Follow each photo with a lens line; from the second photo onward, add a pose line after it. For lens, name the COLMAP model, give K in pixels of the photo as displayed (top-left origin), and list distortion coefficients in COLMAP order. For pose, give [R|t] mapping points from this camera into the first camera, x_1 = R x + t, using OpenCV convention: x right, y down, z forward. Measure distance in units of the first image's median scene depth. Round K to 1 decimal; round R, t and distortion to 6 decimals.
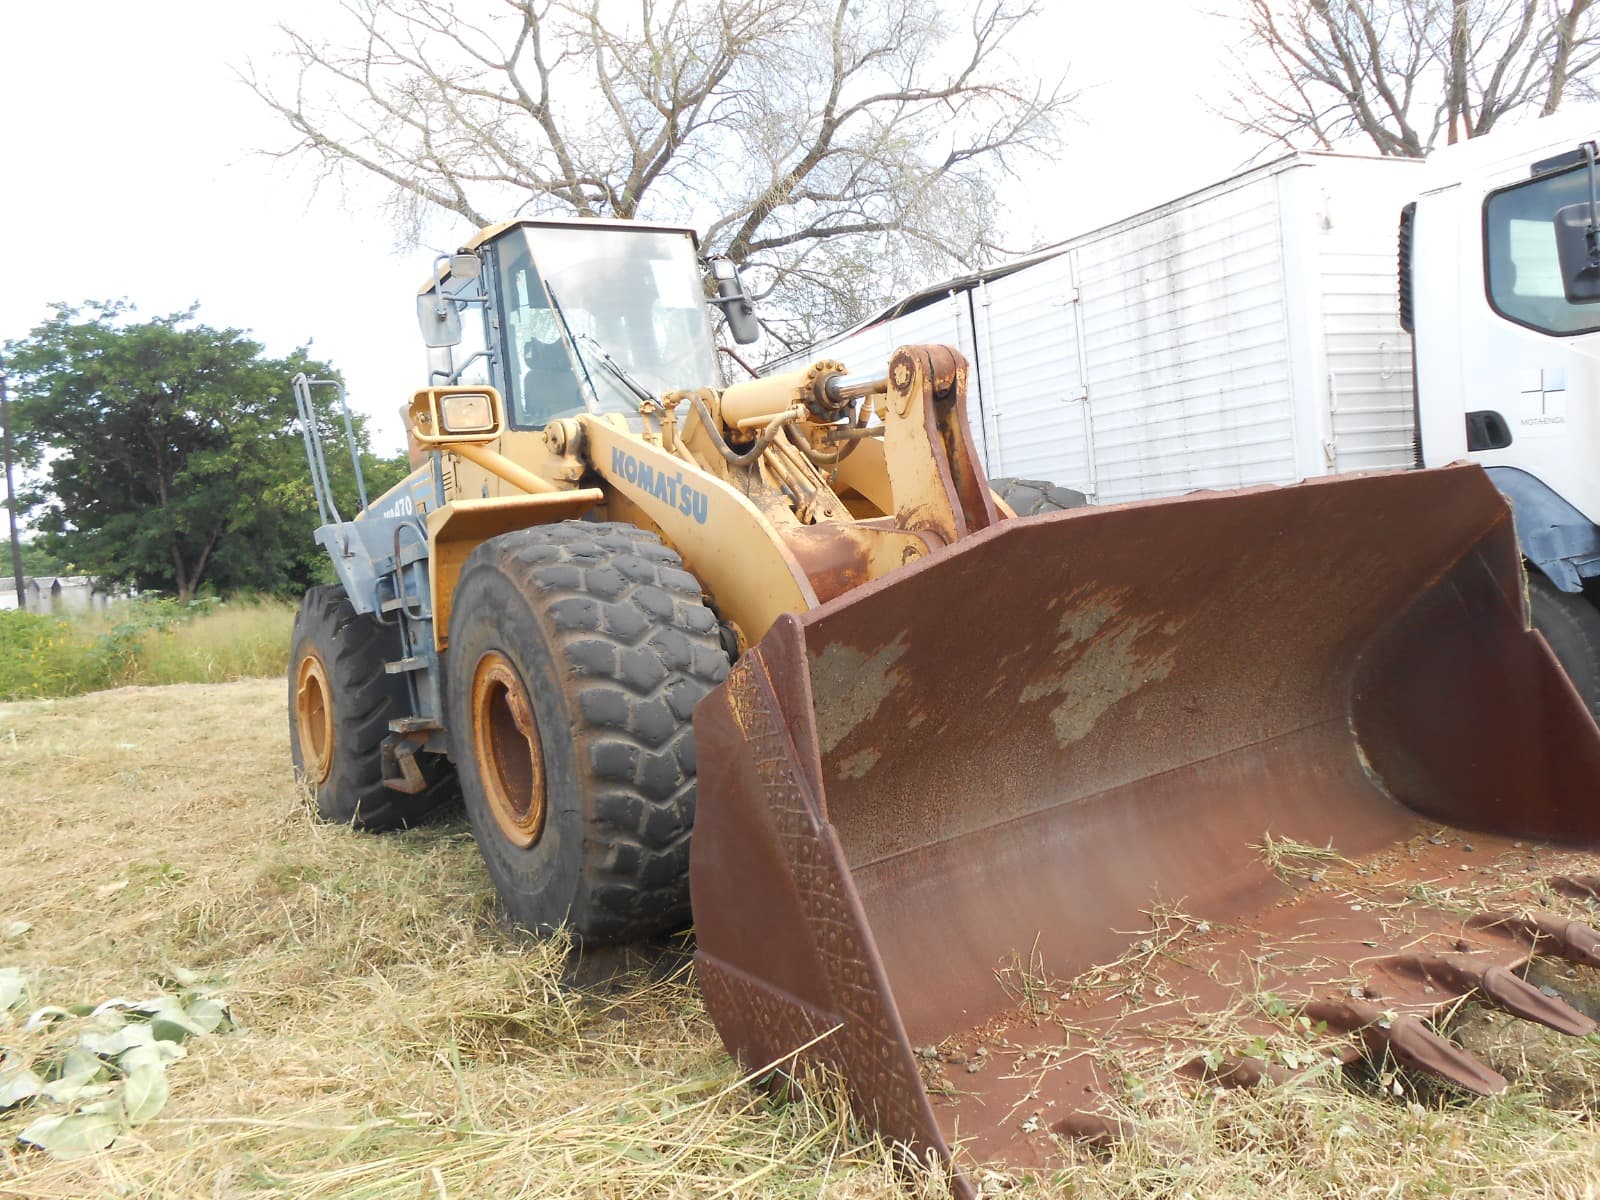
lens RADIAL K [[1243.7, 0, 809.3], [0, 1243.7, 594.4], [0, 0, 1]] dist [-0.043159, 0.053305]
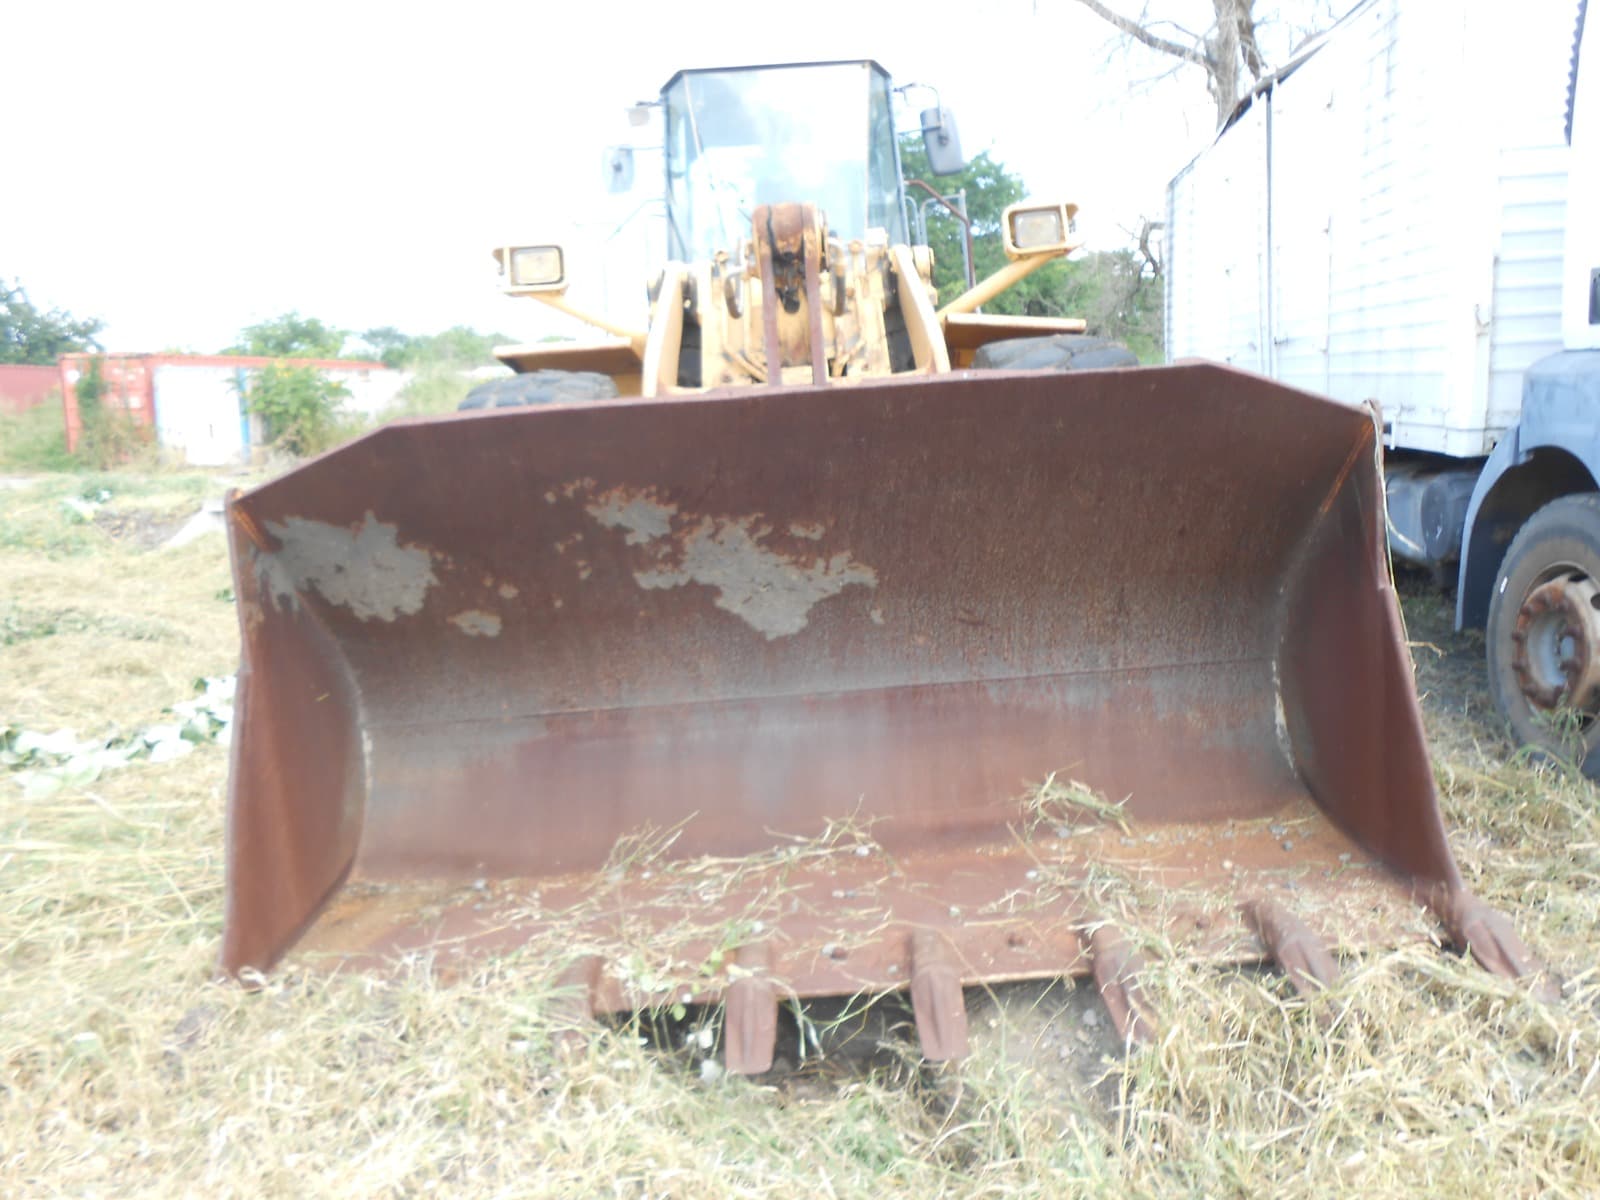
lens RADIAL K [[1243.7, 0, 809.3], [0, 1243.7, 594.4], [0, 0, 1]] dist [-0.043159, 0.053305]
pose [[0.843685, 0.140500, -0.518127, 0.668813], [-0.057274, 0.983194, 0.173349, -0.074836], [0.533775, -0.116577, 0.837553, 0.187862]]
